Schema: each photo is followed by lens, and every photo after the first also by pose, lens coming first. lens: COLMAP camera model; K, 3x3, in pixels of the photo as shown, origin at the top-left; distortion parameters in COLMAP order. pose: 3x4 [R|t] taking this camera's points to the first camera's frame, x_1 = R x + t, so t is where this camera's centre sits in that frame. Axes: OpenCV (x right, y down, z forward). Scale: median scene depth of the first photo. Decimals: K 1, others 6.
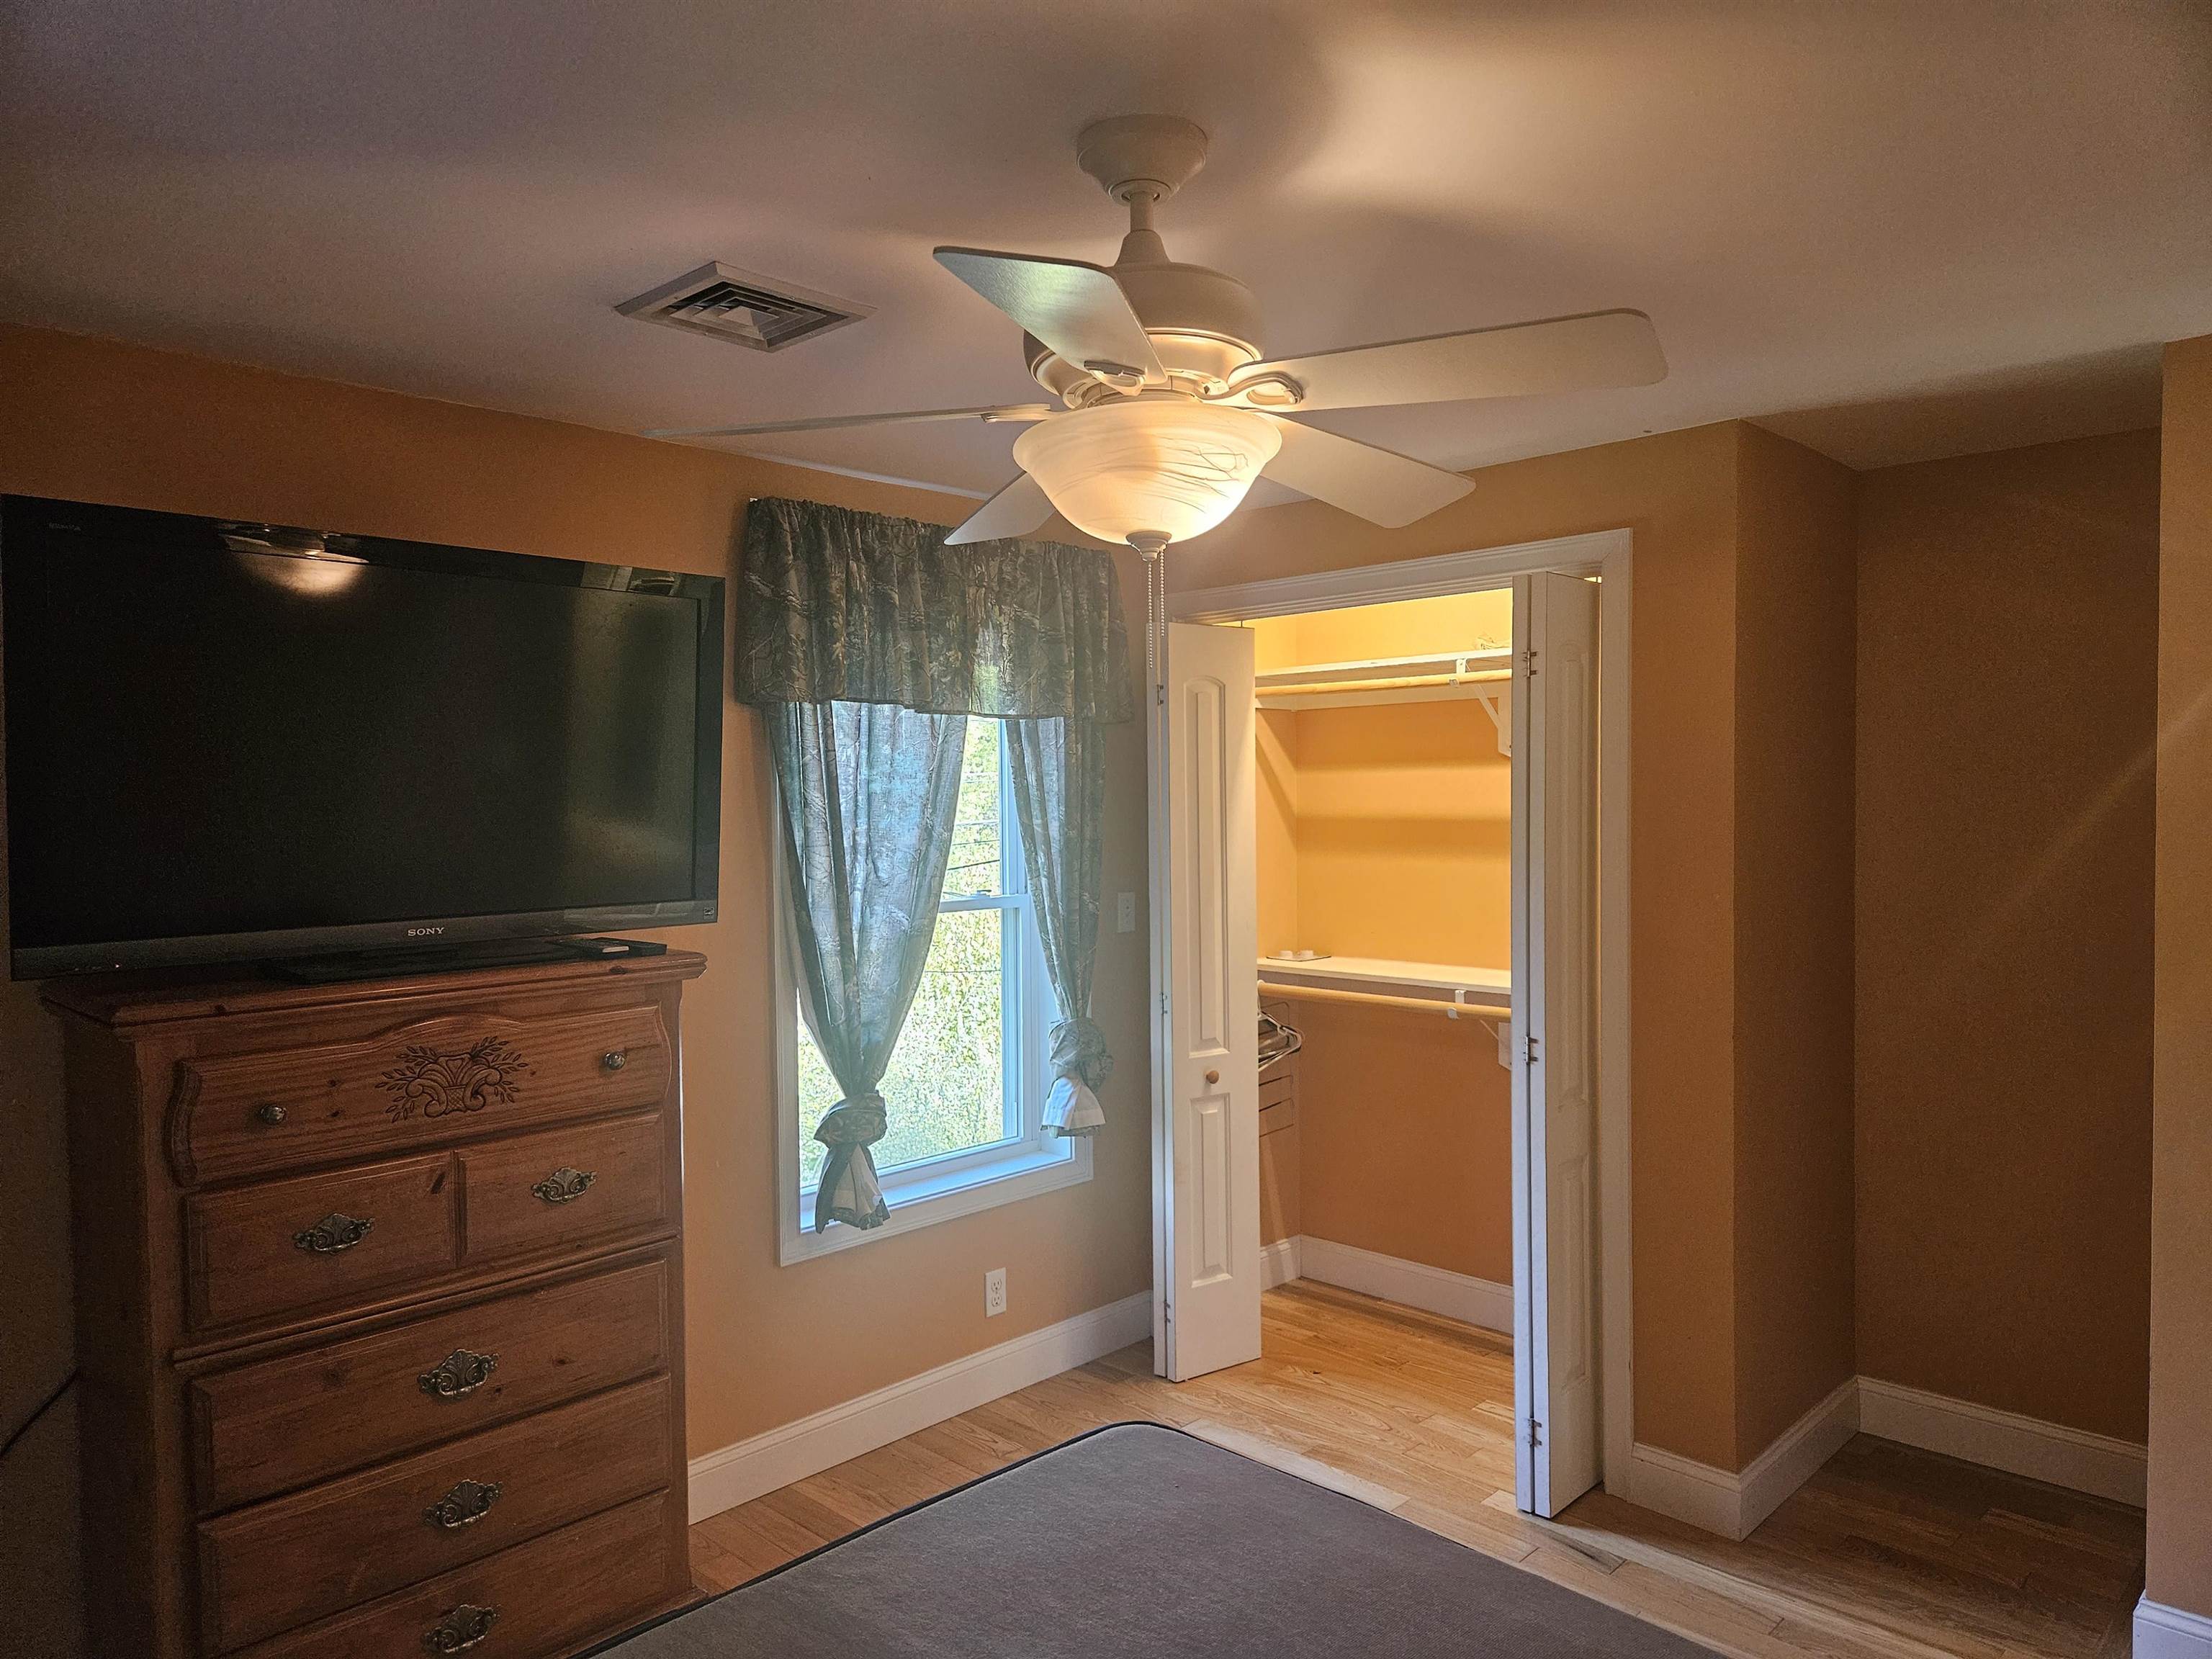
lens RADIAL K [[1446.0, 0, 1100.4], [0, 1446.0, 826.1], [0, 0, 1]] dist [0.007613, 0.000348]
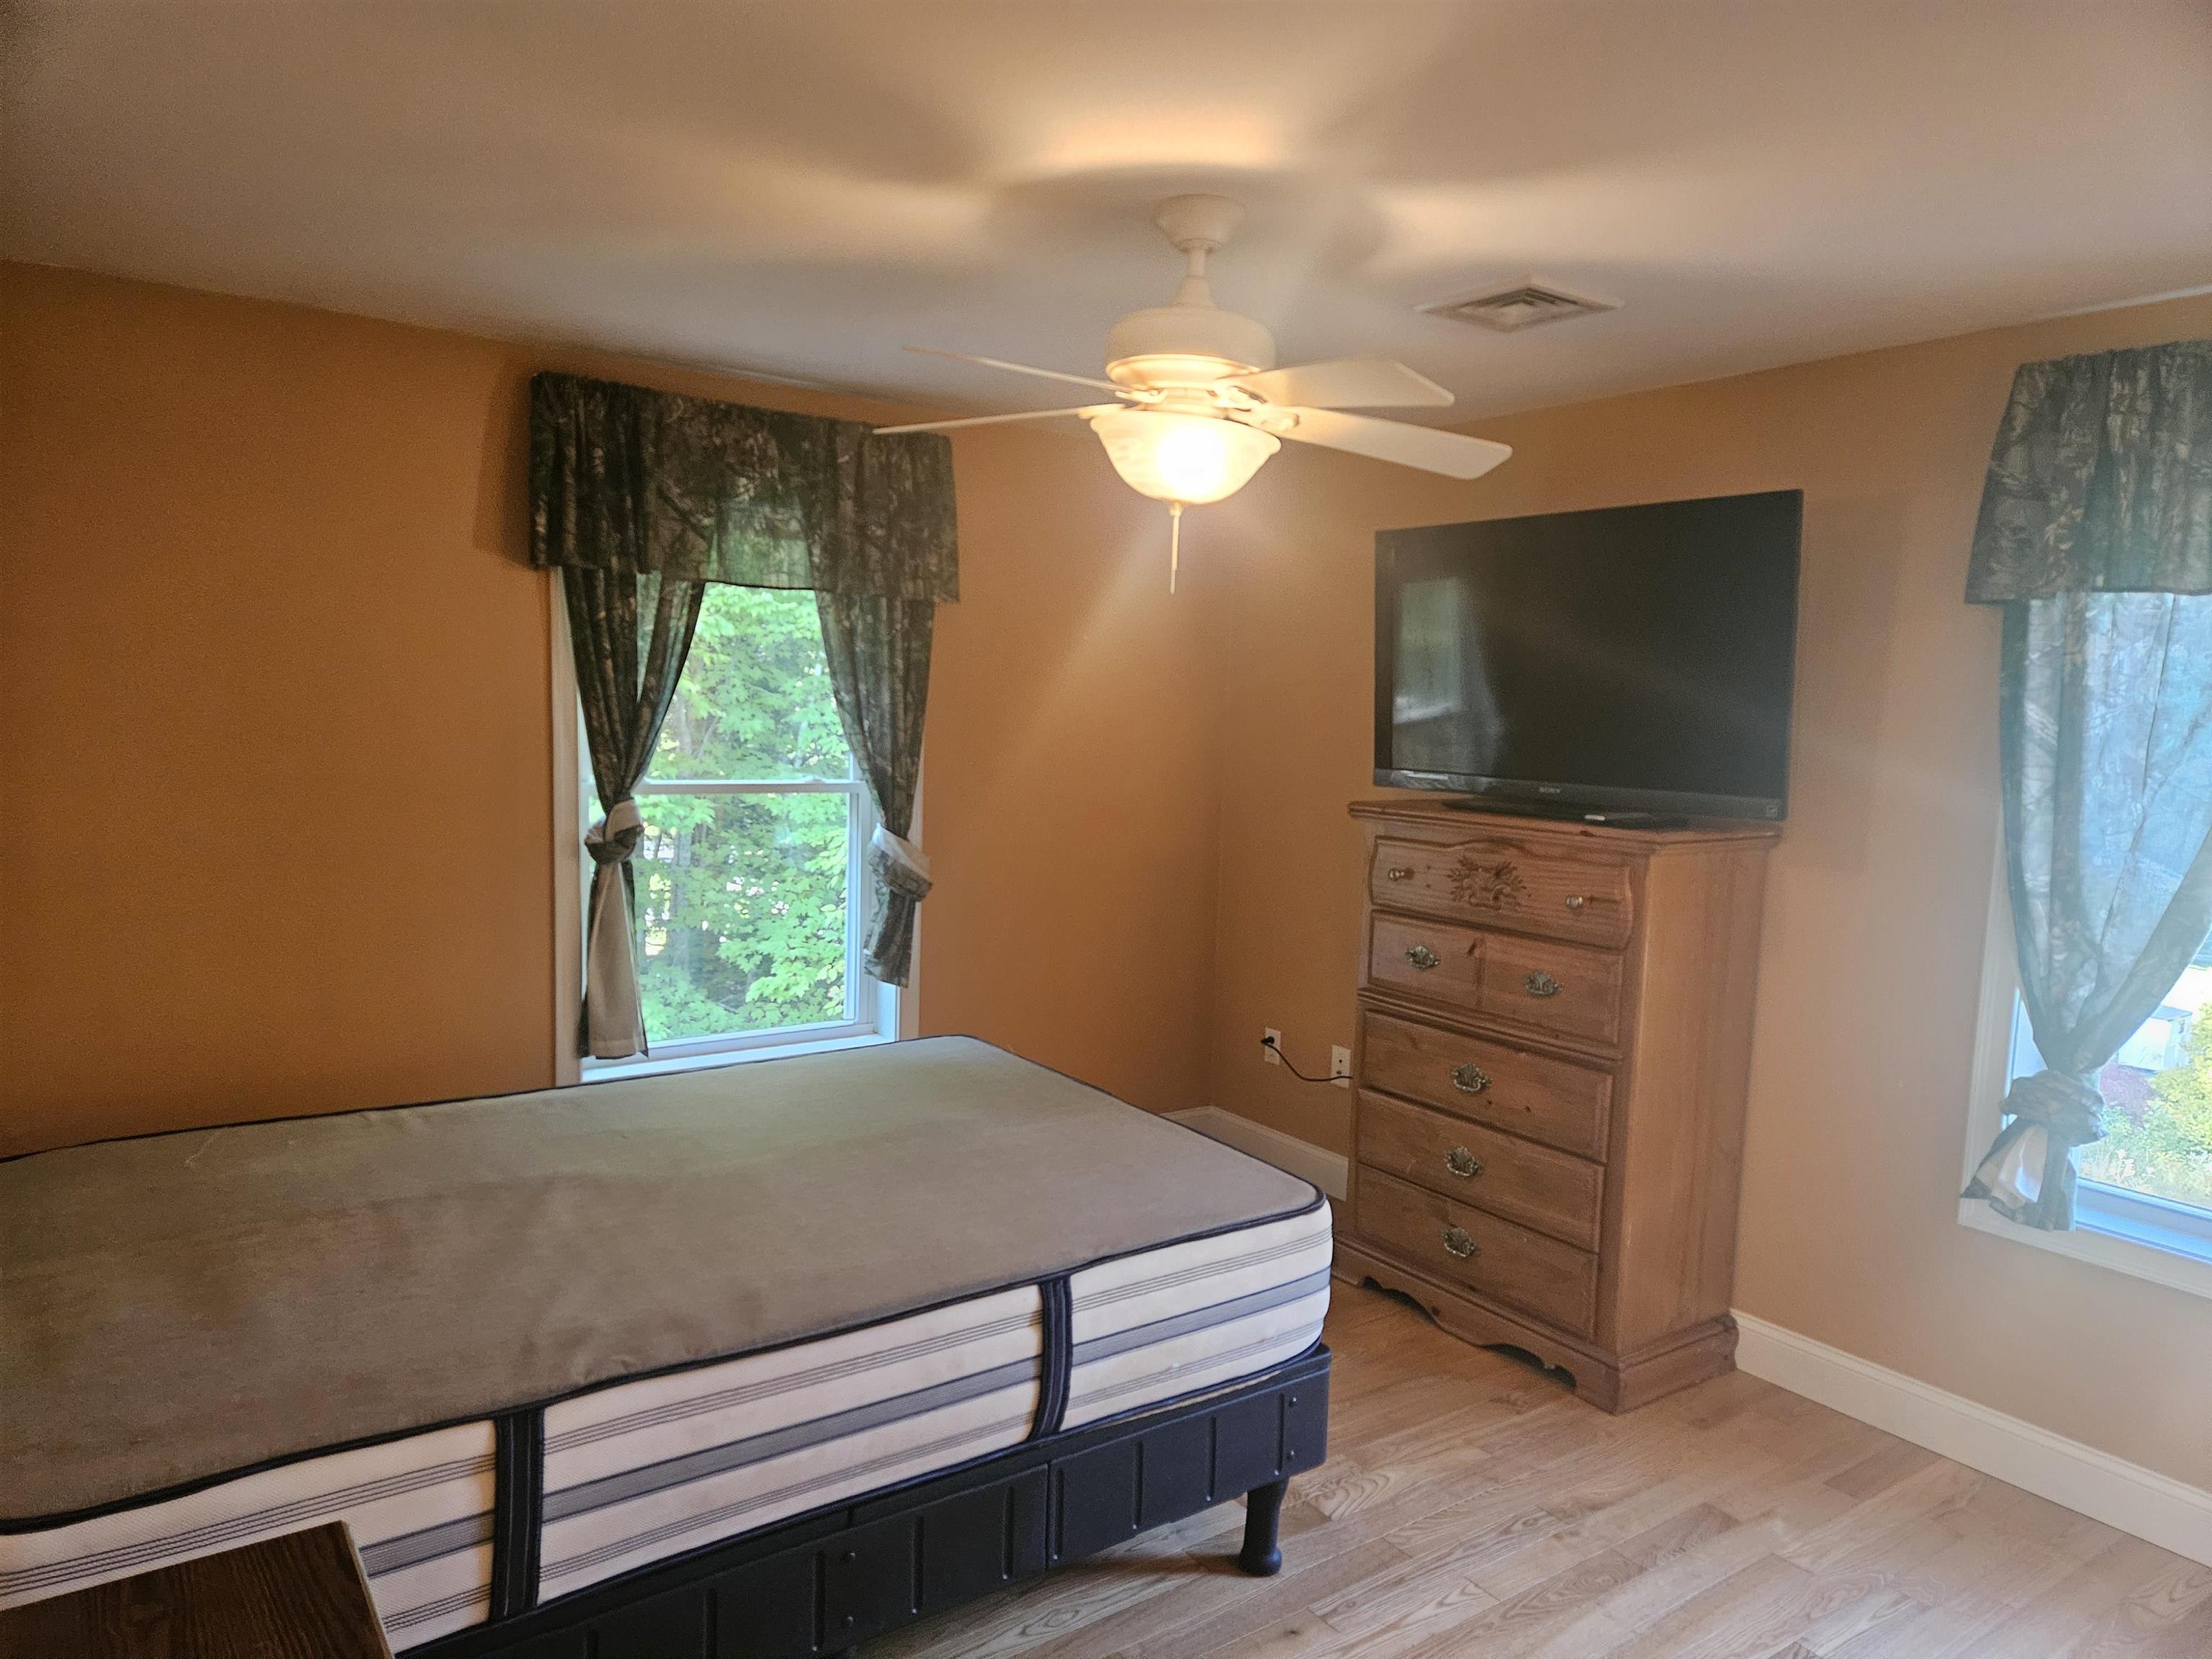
lens RADIAL K [[1446.0, 0, 1103.4], [0, 1446.0, 829.9], [0, 0, 1]] dist [0.007613, 0.000348]
pose [[-0.213929, 0.074286, -0.974020, 1.006314], [-0.058255, 0.994359, 0.088632, 0.008198], [0.975111, 0.075702, -0.208395, 0.852374]]
